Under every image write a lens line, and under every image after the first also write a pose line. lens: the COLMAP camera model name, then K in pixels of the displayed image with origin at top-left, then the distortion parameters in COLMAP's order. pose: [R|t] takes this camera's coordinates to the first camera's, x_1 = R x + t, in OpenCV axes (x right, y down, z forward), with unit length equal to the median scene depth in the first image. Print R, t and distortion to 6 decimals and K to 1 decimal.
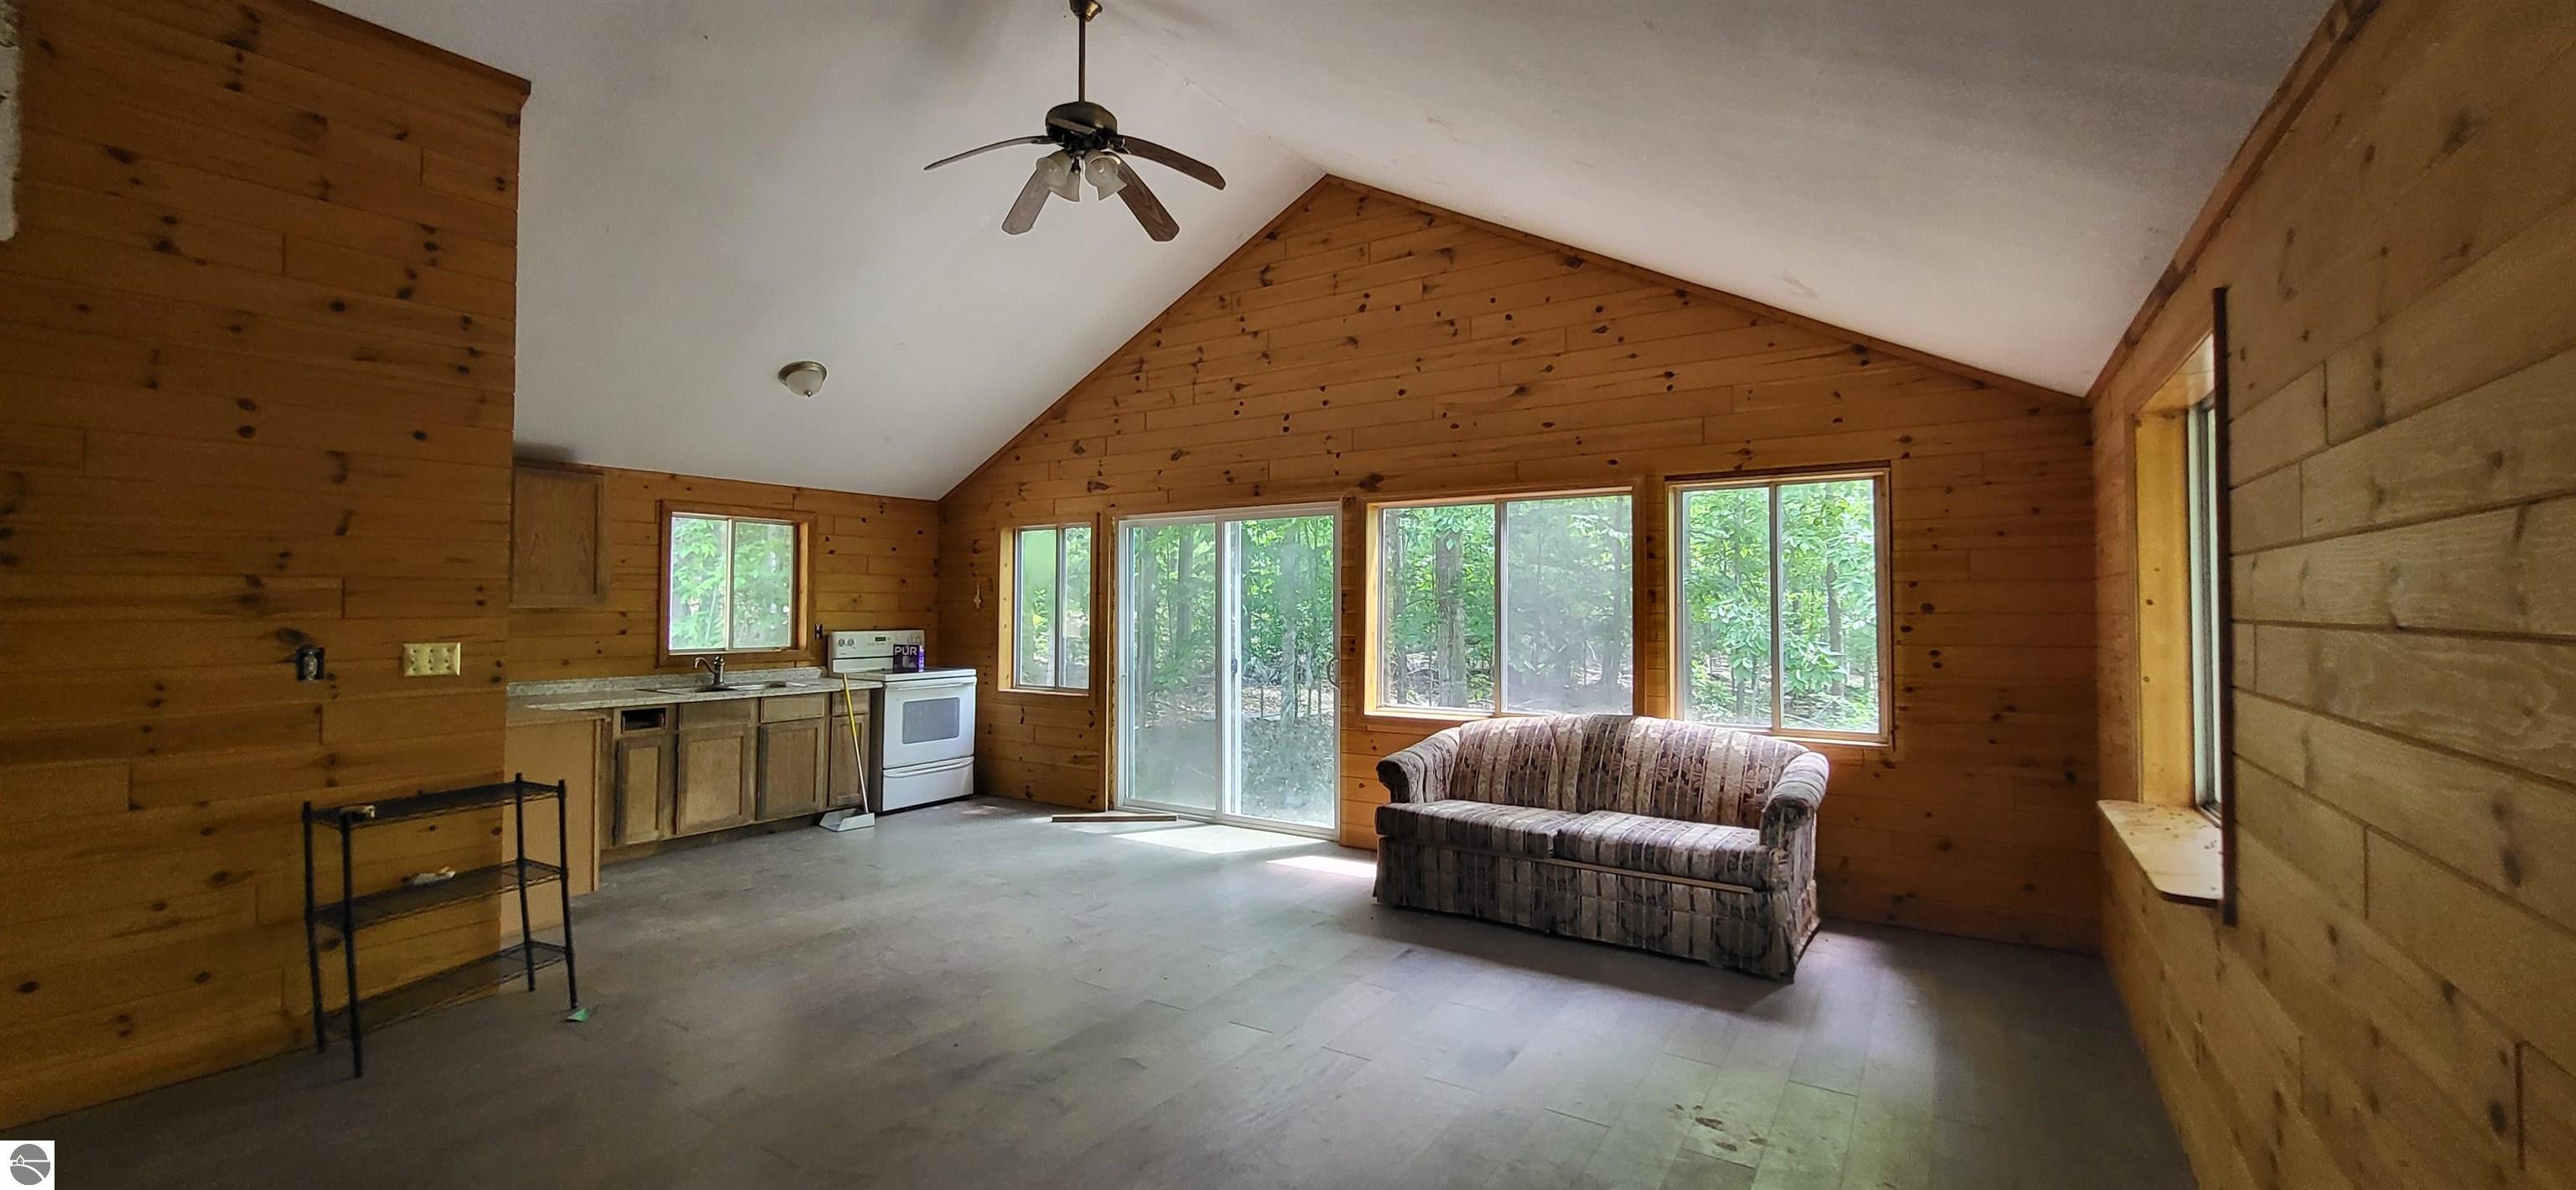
lens RADIAL K [[1018.0, 0, 1281.0], [0, 1018.0, 578.5], [0, 0, 1]] dist [0.001022, -0.001220]
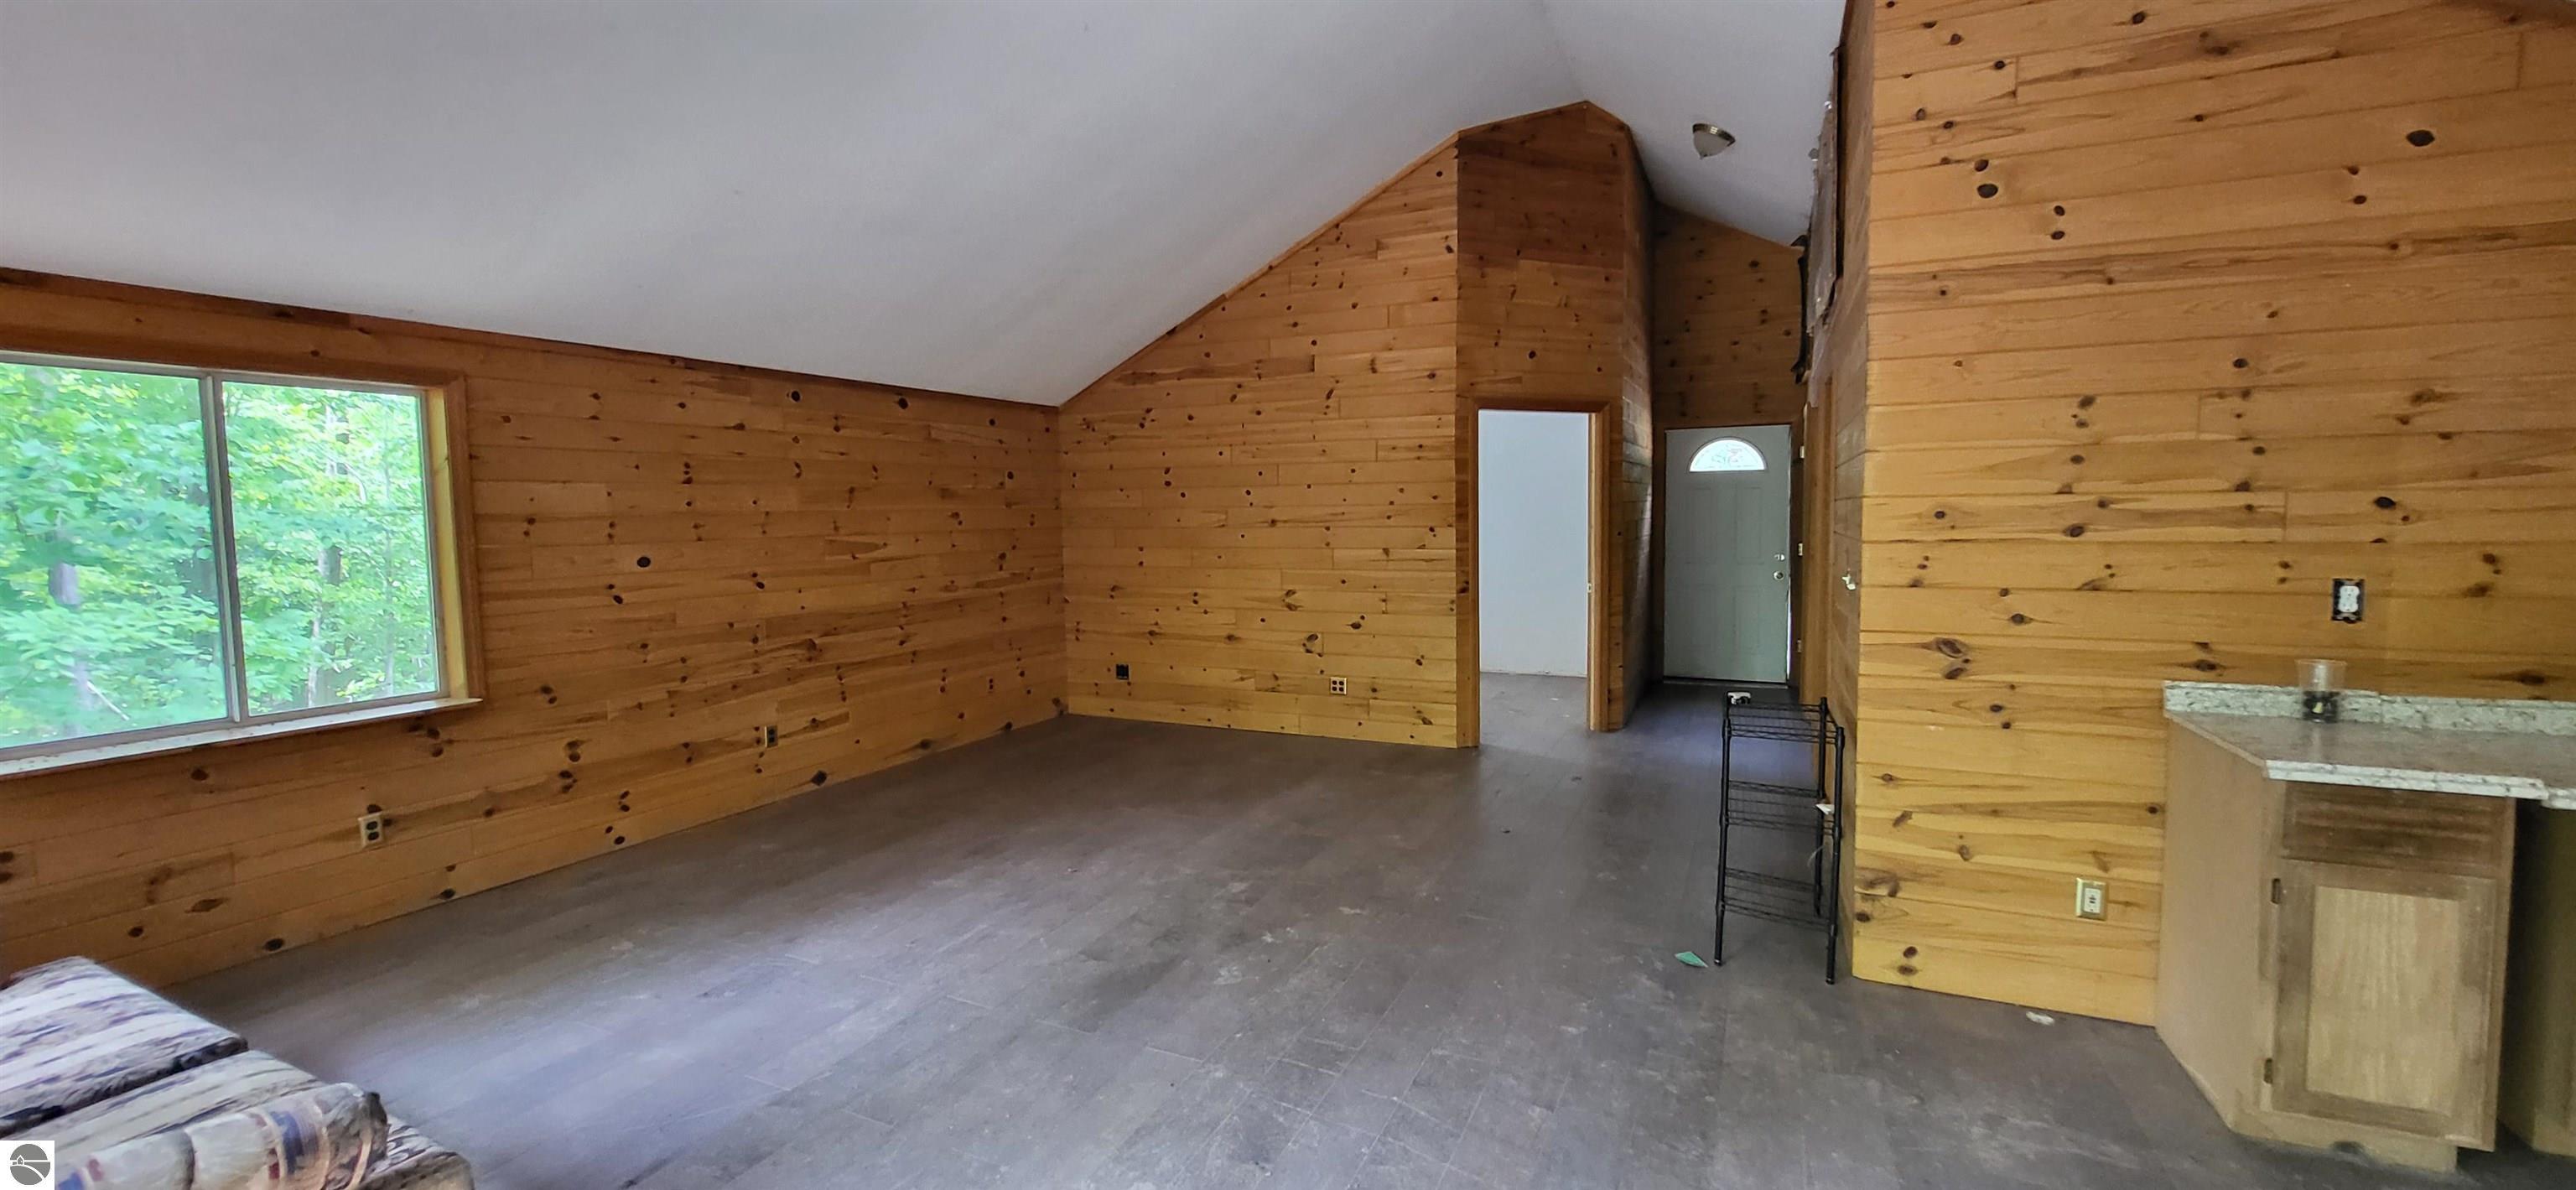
lens RADIAL K [[1018.0, 0, 1292.9], [0, 1018.0, 574.6], [0, 0, 1]] dist [0.001022, -0.001220]
pose [[-0.988552, 0.023470, -0.149042, -0.115875], [0.017813, 0.999073, 0.039178, 0.015464], [0.149823, 0.036074, -0.988055, 1.169902]]
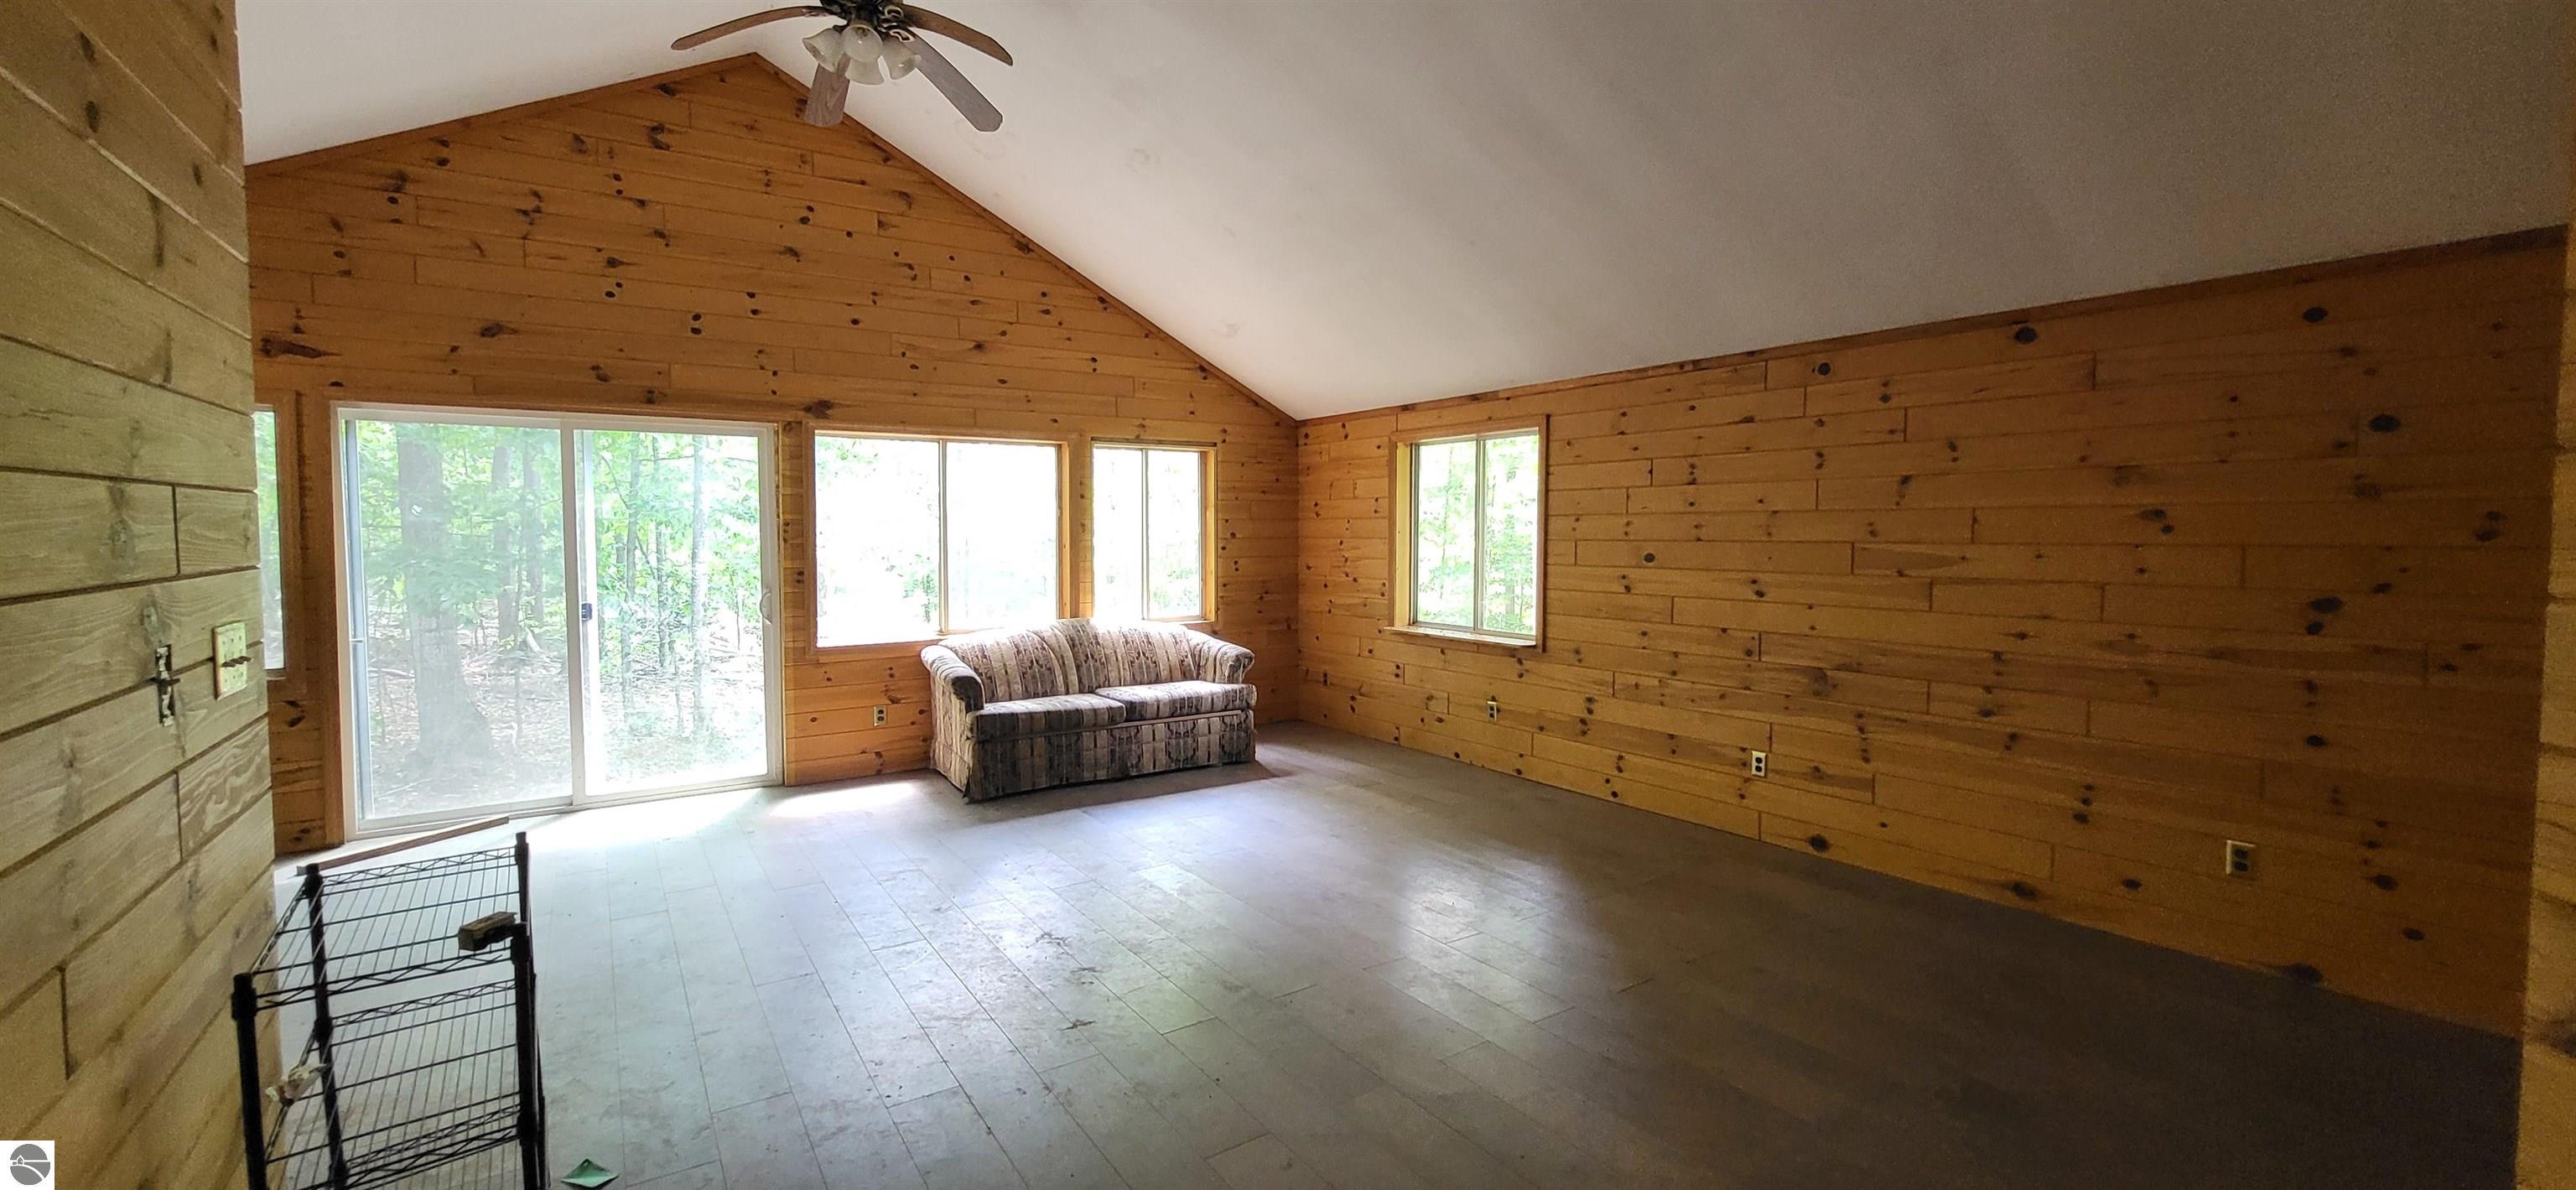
lens RADIAL K [[1018.0, 0, 1265.4], [0, 1018.0, 587.5], [0, 0, 1]] dist [0.001022, -0.001220]
pose [[0.391274, -0.052009, 0.918803, -0.686057], [-0.022662, 0.997554, 0.066117, 0.002230], [-0.919995, -0.046692, 0.389139, 0.239774]]
